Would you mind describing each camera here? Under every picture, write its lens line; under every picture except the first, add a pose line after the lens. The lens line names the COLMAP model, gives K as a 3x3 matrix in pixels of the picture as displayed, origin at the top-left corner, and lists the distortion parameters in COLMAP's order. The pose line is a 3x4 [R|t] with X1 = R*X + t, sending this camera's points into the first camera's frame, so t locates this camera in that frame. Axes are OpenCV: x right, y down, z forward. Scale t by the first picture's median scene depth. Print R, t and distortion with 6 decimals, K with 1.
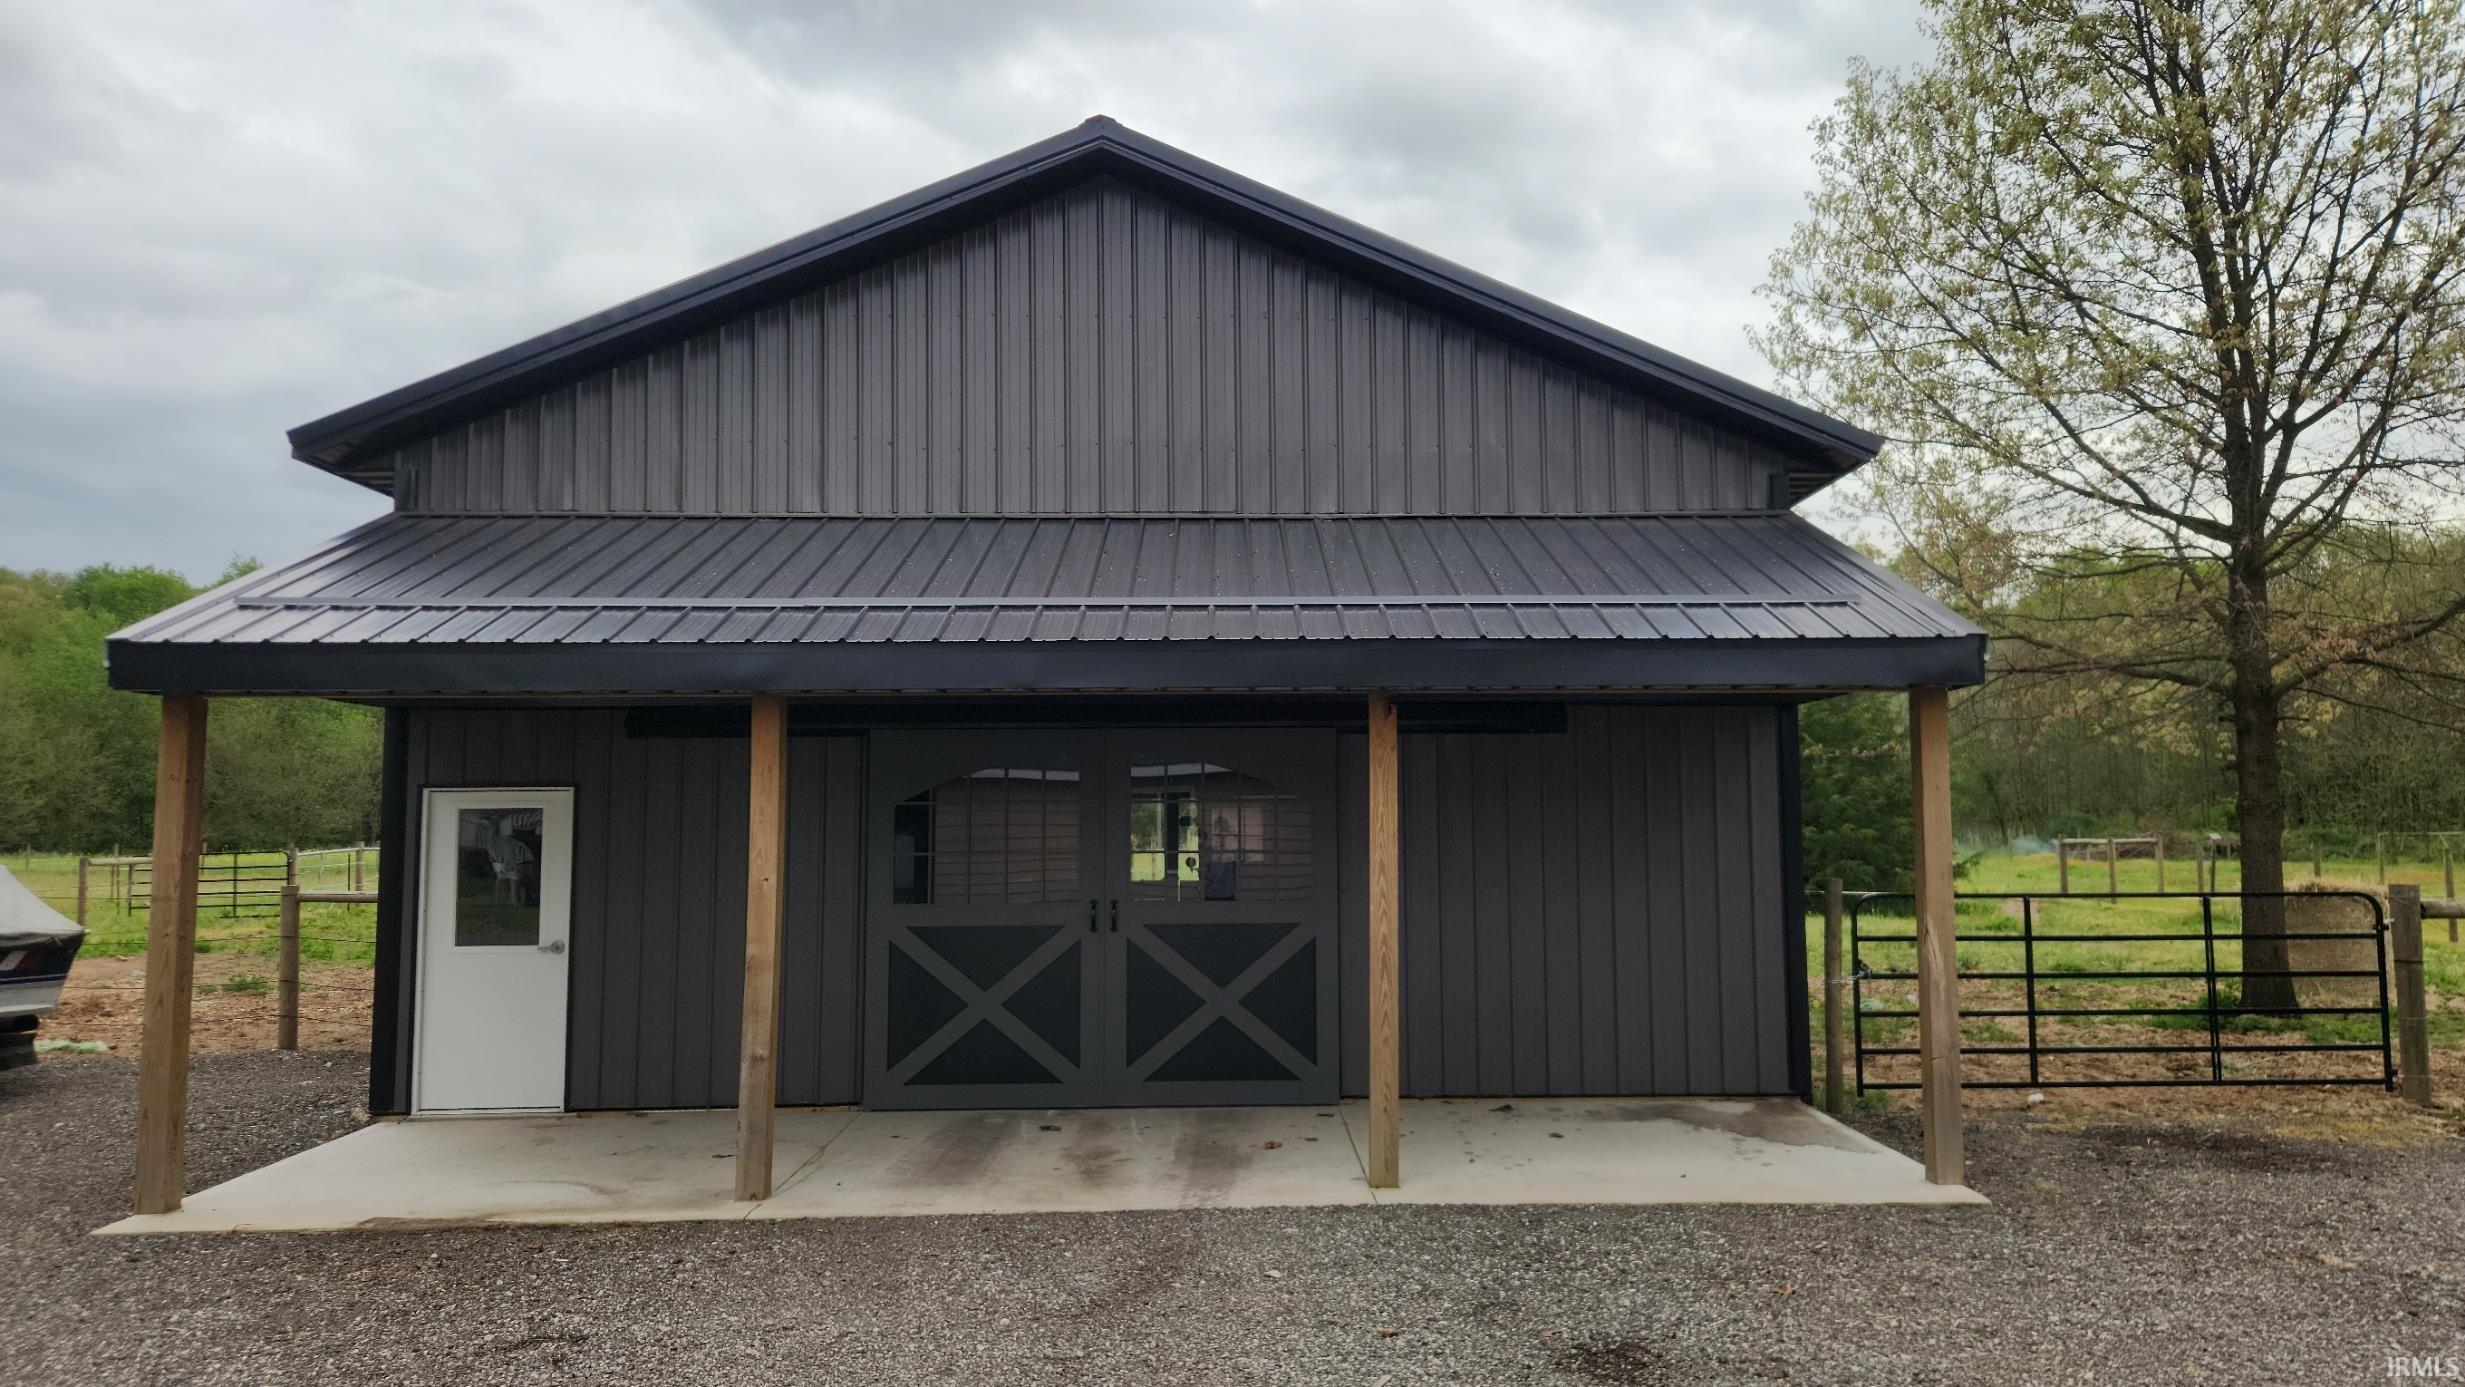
lens RADIAL K [[1634.4, 0, 1237.0], [0, 1634.4, 690.5], [0, 0, 1]] dist [0.057157, -0.024267]
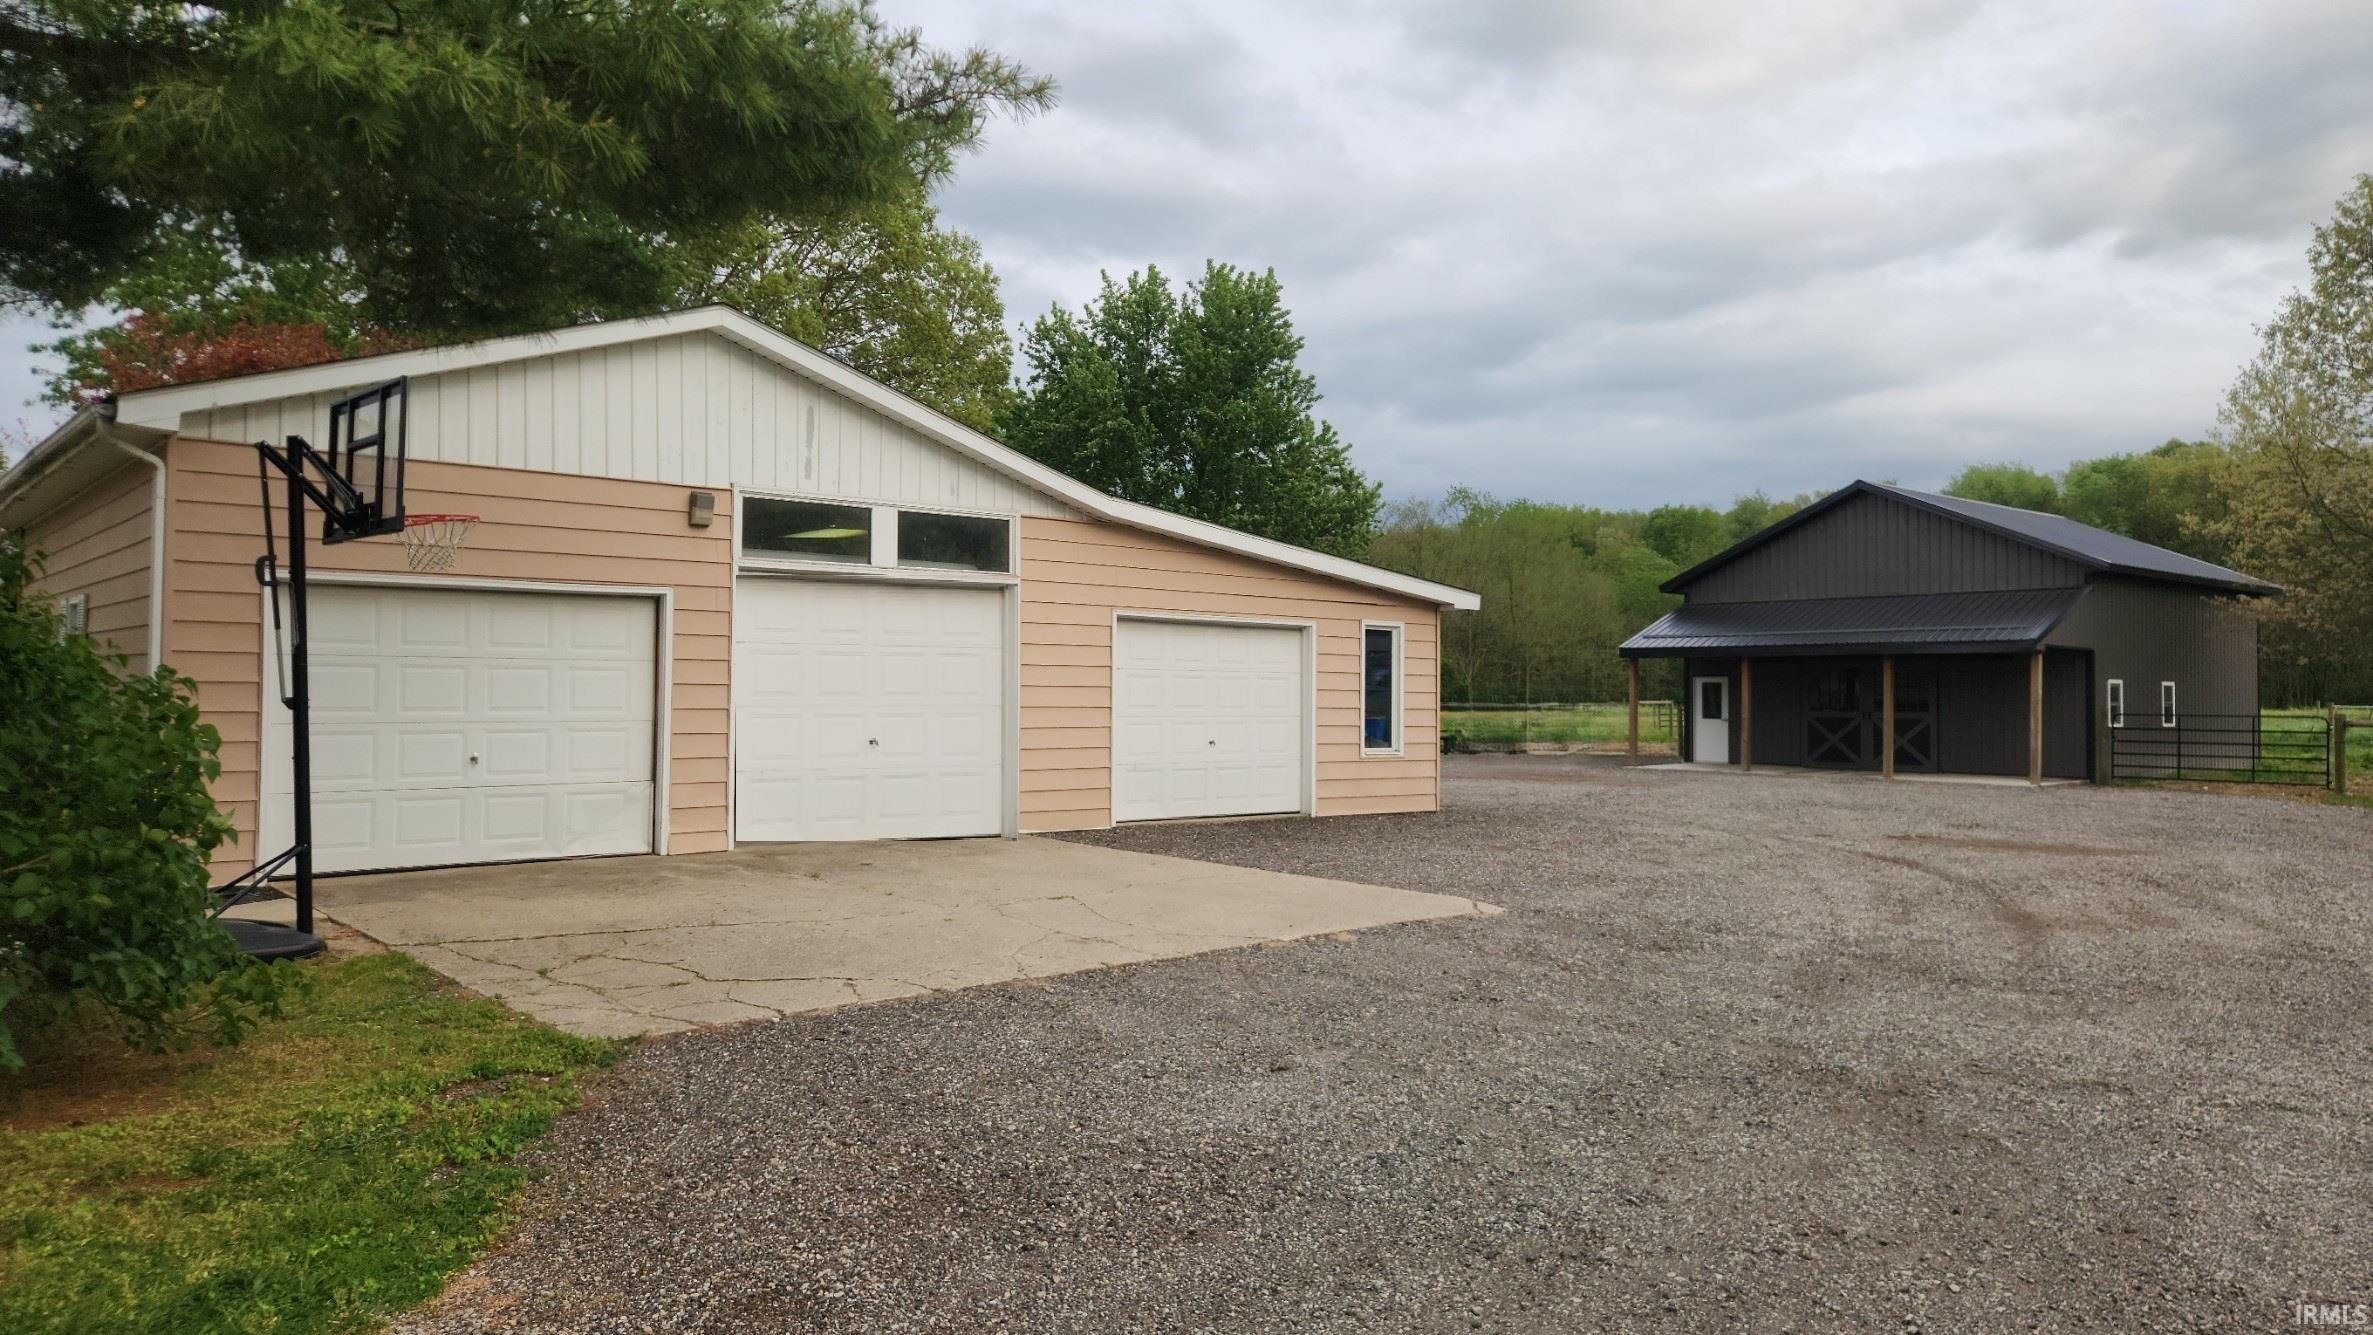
lens RADIAL K [[1573.4, 0, 1188.8], [0, 1573.4, 666.1], [0, 0, 1]] dist [0.057157, -0.024267]
pose [[0.621786, -0.002741, -0.783183, 1.605596], [0.053429, 0.997813, 0.038926, -0.165811], [0.781363, -0.066048, 0.620572, -2.112235]]
